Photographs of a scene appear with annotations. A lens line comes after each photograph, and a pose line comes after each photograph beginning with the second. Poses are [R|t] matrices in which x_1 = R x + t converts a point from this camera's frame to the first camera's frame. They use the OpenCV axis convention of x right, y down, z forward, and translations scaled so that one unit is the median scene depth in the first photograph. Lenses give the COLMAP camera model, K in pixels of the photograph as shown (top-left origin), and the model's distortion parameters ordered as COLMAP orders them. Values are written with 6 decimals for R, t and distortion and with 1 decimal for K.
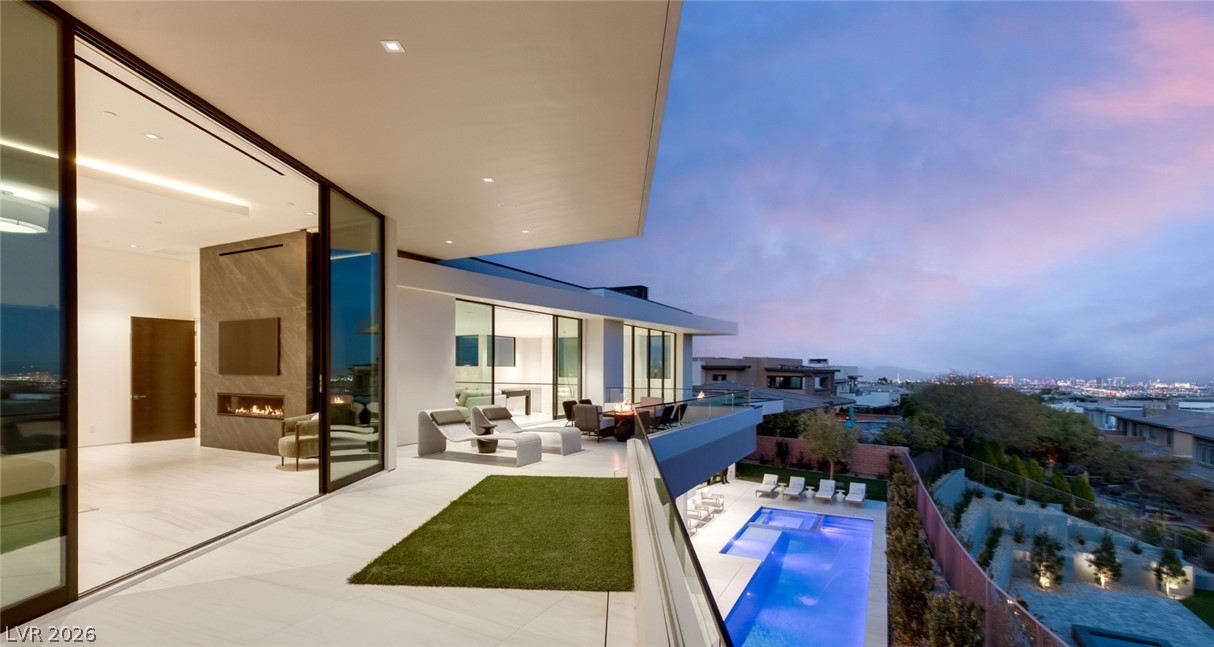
lens RADIAL K [[539.7, 0, 607.9], [0, 539.7, 372.6], [0, 0, 1]] dist [0.003190, 0.000147]
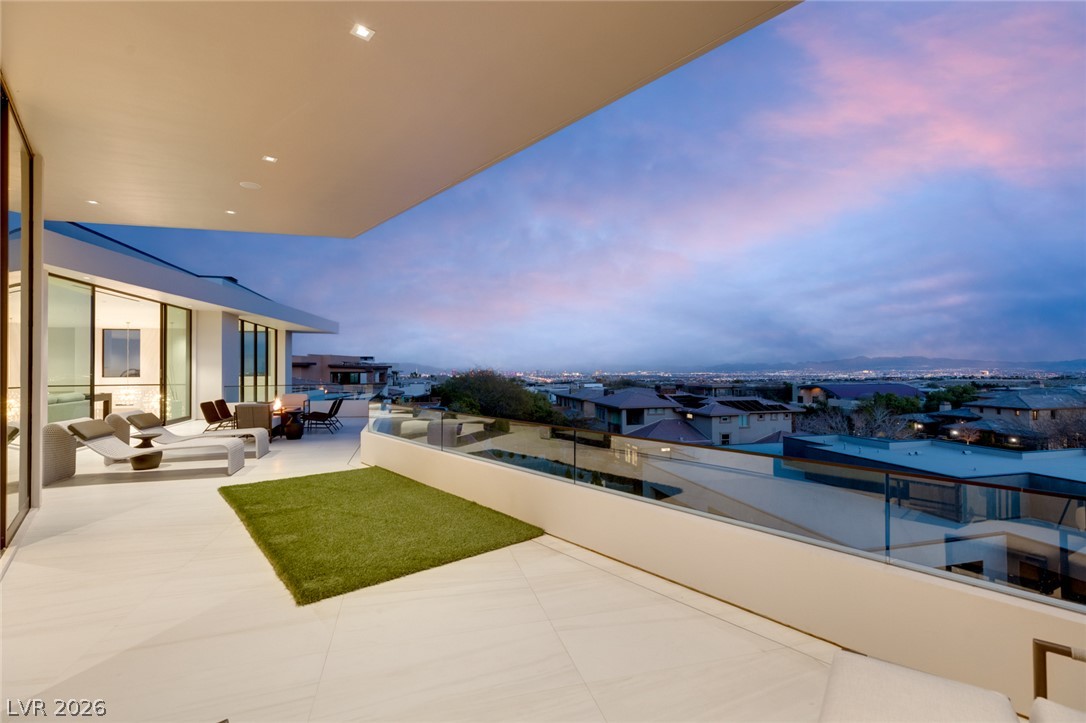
lens RADIAL K [[483.7, 0, 543.0], [0, 483.7, 361.5], [0, 0, 1]] dist [0.002340, -0.000054]
pose [[0.736507, -0.002496, 0.676426, -0.113570], [0.012767, 0.999866, -0.010212, 0.000401], [-0.676310, 0.016157, 0.736440, 0.022036]]
